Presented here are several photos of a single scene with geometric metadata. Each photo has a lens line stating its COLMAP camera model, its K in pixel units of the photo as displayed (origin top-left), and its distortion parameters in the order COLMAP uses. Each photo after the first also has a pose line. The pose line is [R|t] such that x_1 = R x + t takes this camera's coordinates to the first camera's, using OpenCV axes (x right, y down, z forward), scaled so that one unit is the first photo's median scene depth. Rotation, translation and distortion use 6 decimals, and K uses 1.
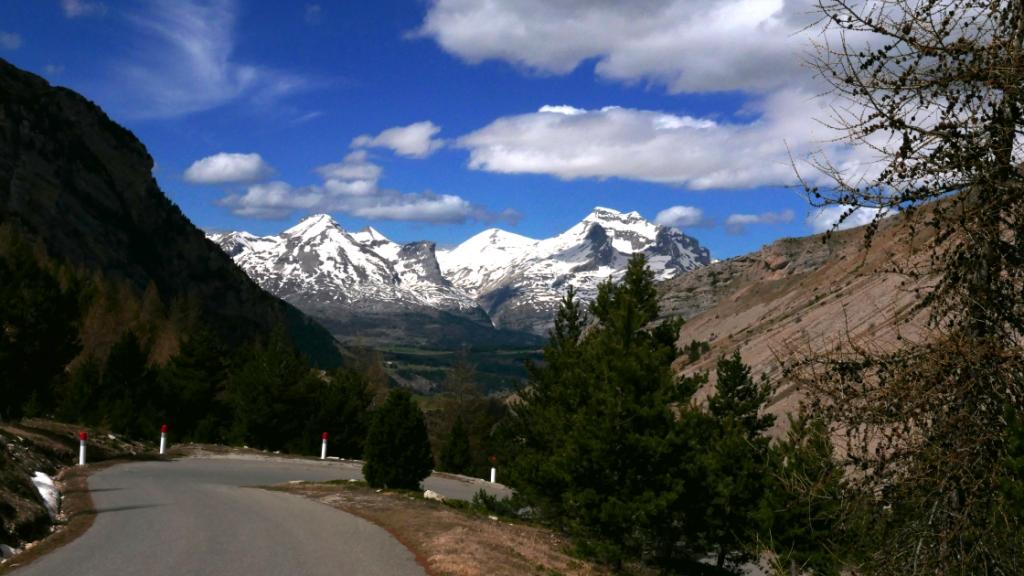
lens RADIAL K [[1482.8, 0, 512.0], [0, 1482.8, 289.2], [0, 0, 1]] dist [0.005136, 0.000000]
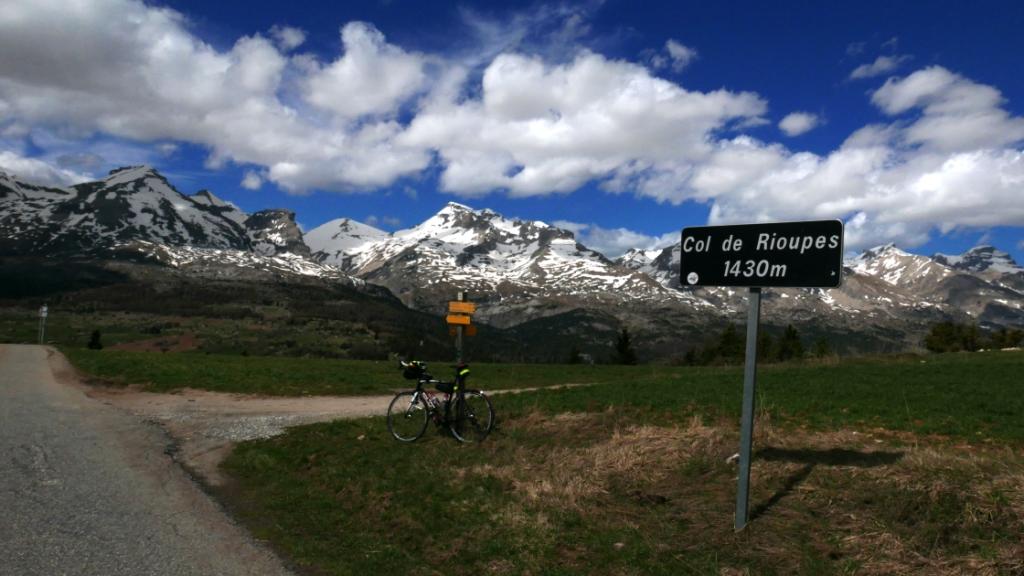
lens RADIAL K [[715.4, 0, 512.2], [0, 715.4, 286.5], [0, 0, 1]] dist [-0.003027, -0.000320]
pose [[0.946733, 0.032936, 0.320331, -0.067578], [-0.020916, 0.998945, -0.040893, 0.024603], [-0.321339, 0.032014, 0.946423, 0.635629]]
